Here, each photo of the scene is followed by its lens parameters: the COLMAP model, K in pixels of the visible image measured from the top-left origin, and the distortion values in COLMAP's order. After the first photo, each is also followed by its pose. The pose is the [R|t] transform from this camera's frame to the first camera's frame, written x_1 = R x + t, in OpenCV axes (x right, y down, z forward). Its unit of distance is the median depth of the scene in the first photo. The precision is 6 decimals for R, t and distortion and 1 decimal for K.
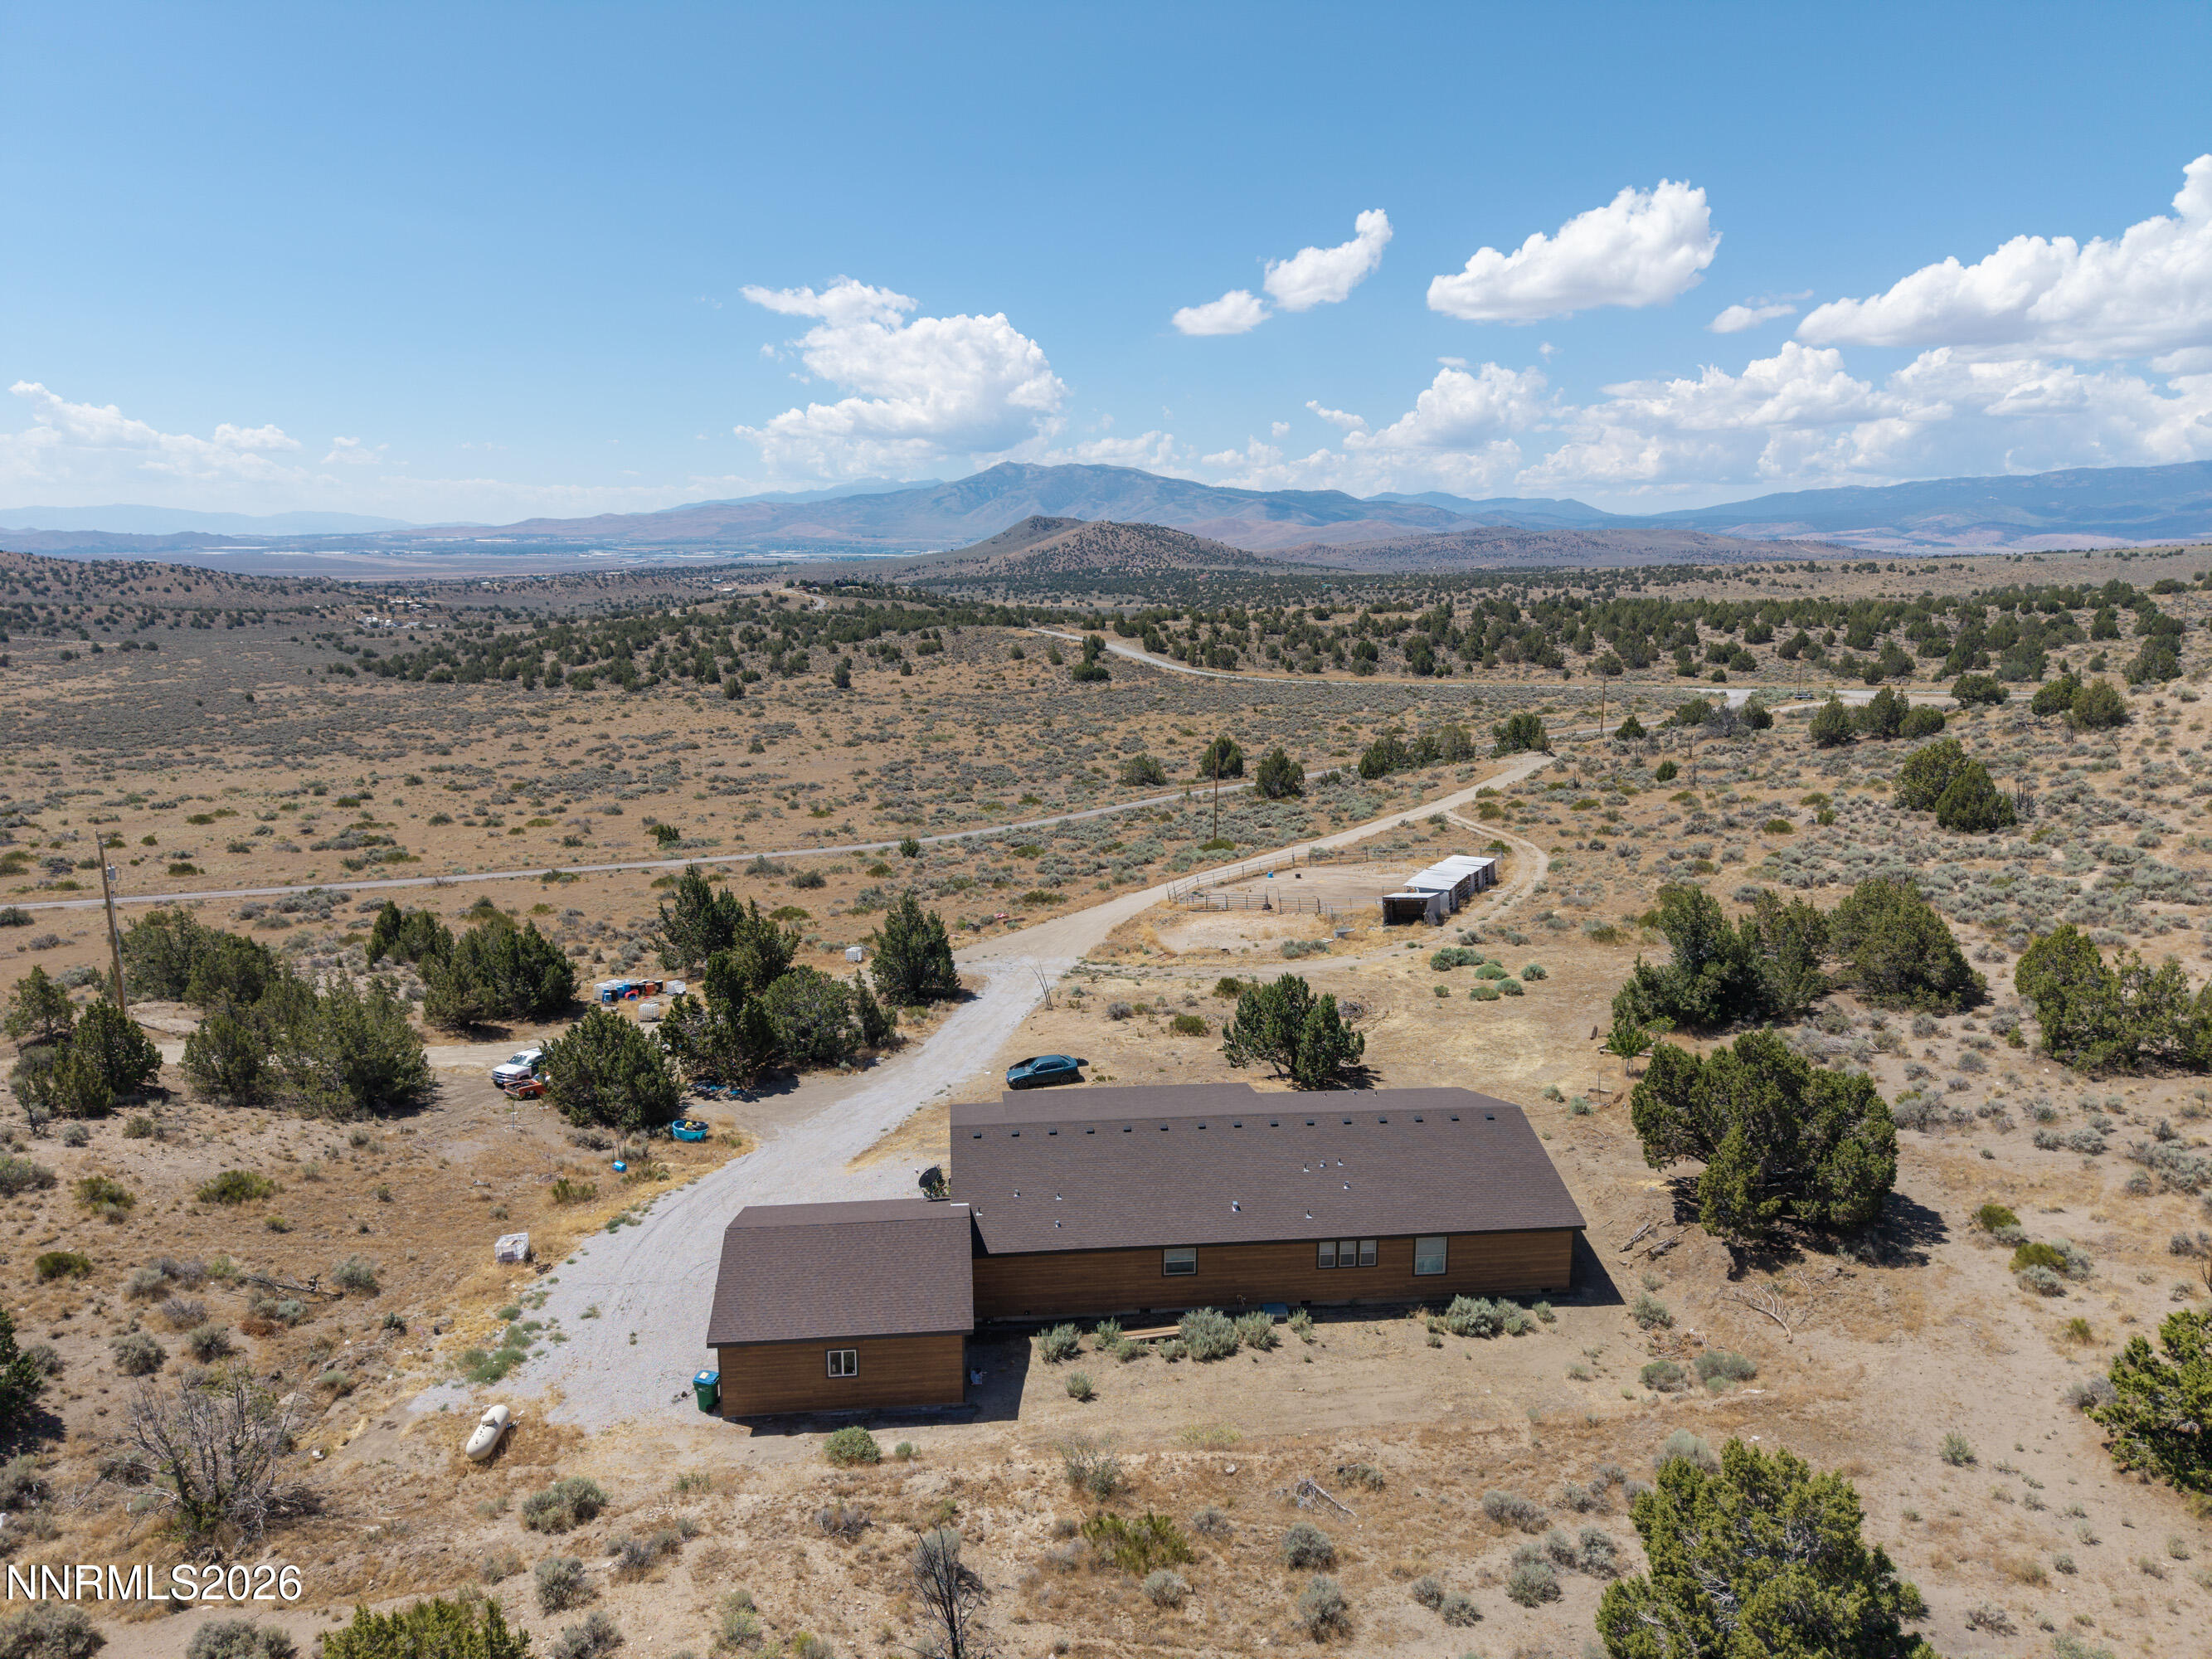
lens RADIAL K [[1491.0, 0, 1114.1], [0, 1491.0, 833.5], [0, 0, 1]] dist [0.029483, -0.032106]
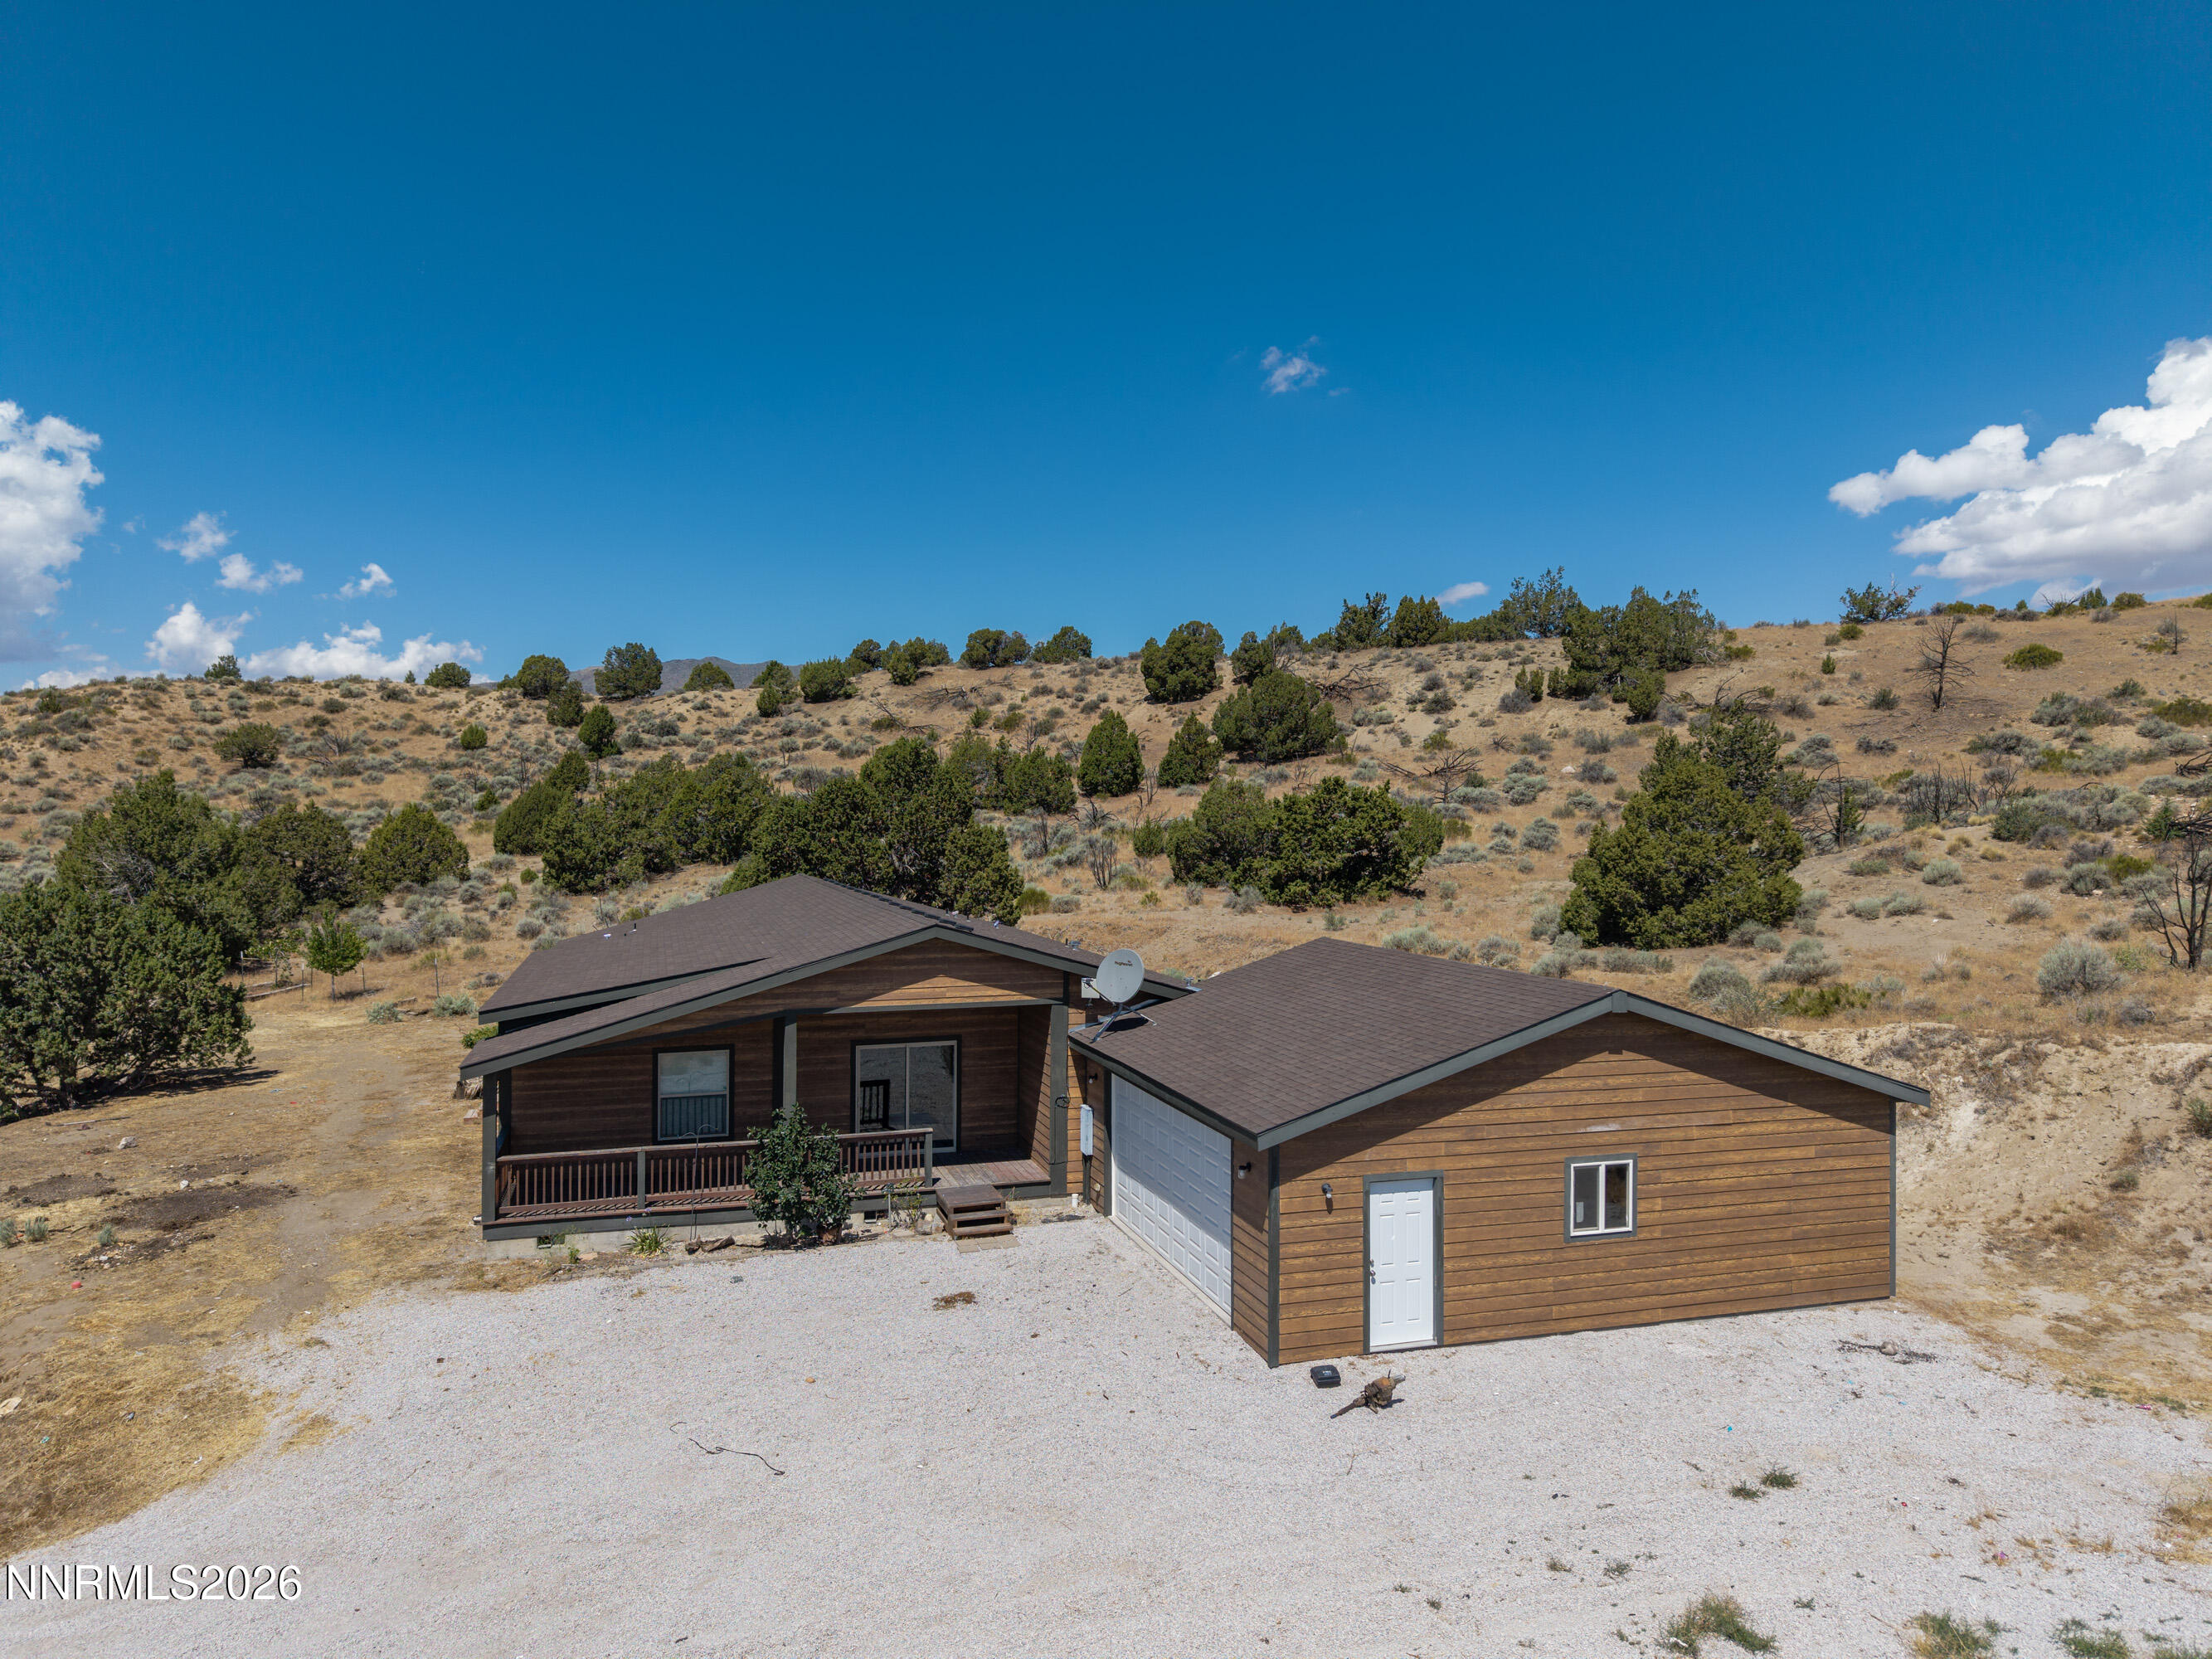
lens RADIAL K [[1478.9, 0, 1091.9], [0, 1478.9, 835.1], [0, 0, 1]] dist [0.046109, -0.060721]
pose [[-0.184211, -0.017410, 0.982733, -0.569013], [0.204869, 0.977203, 0.055714, 0.178522], [-0.961299, 0.211594, -0.176444, 1.146006]]
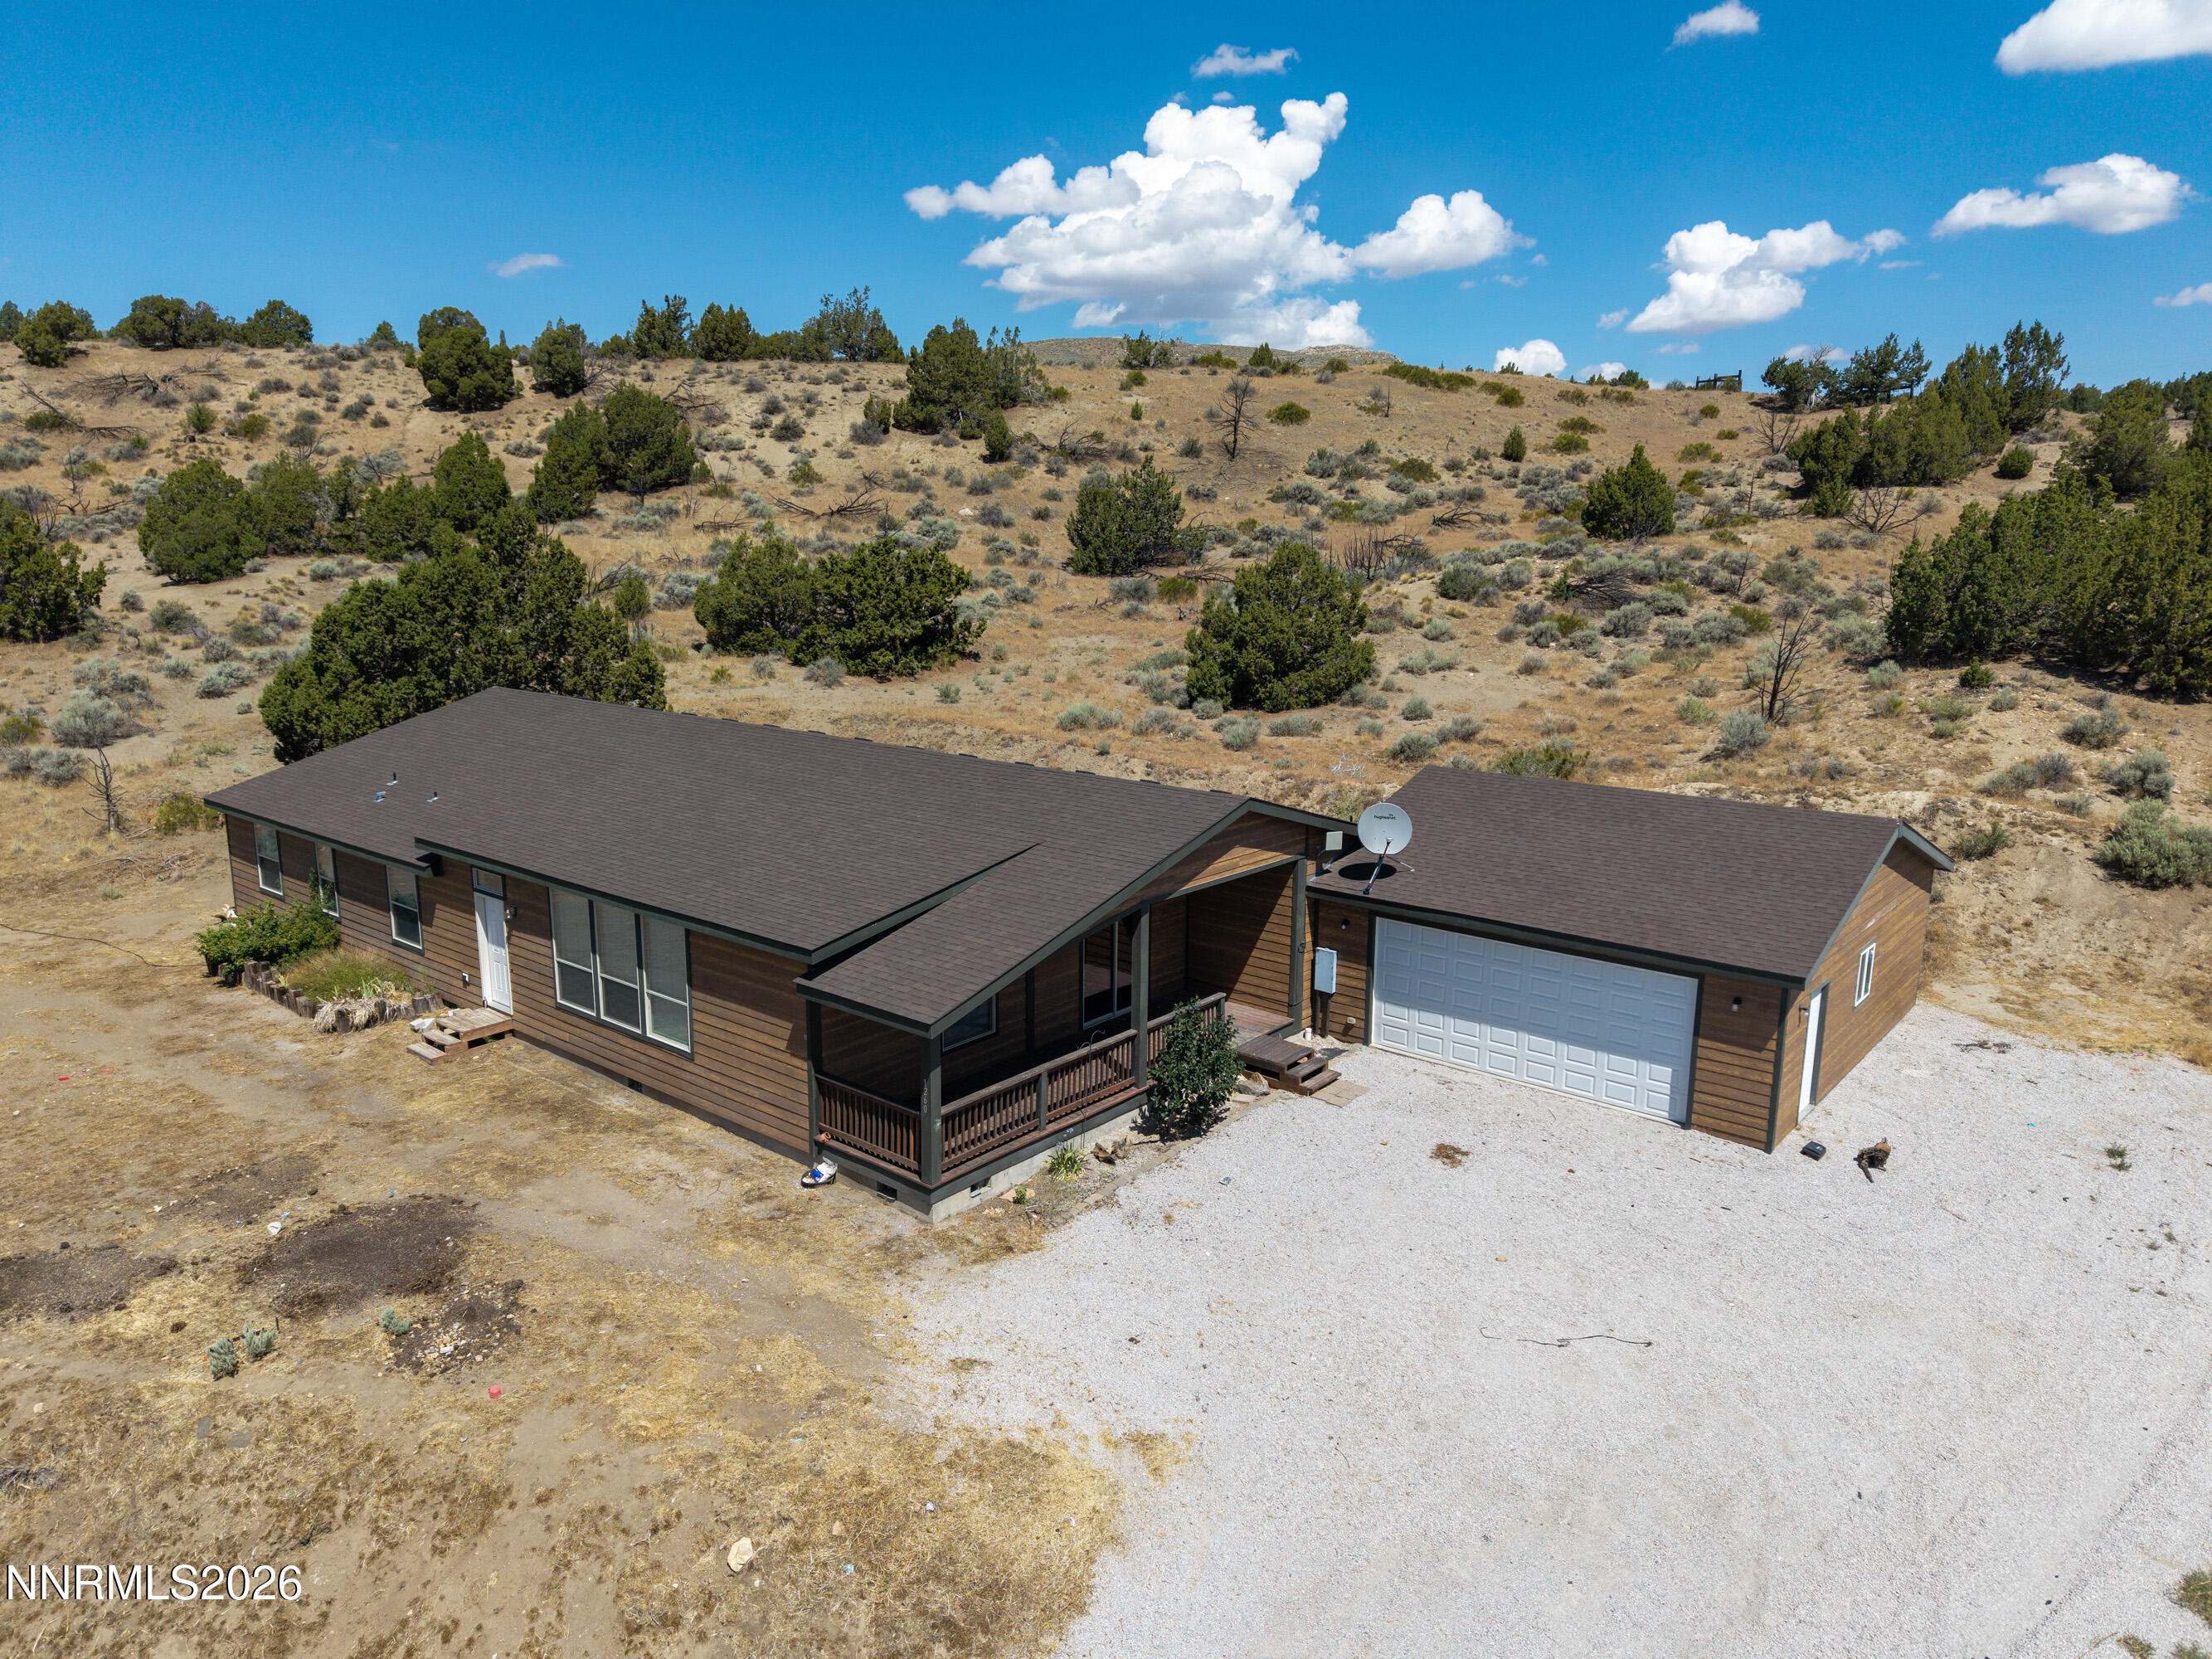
lens RADIAL K [[1491.0, 0, 1114.1], [0, 1491.0, 833.5], [0, 0, 1]] dist [0.029483, -0.032106]
pose [[-0.694786, -0.157357, 0.701791, -0.406163], [0.140395, 0.927327, 0.346920, 0.070930], [-0.705380, 0.339563, -0.622202, 1.427088]]
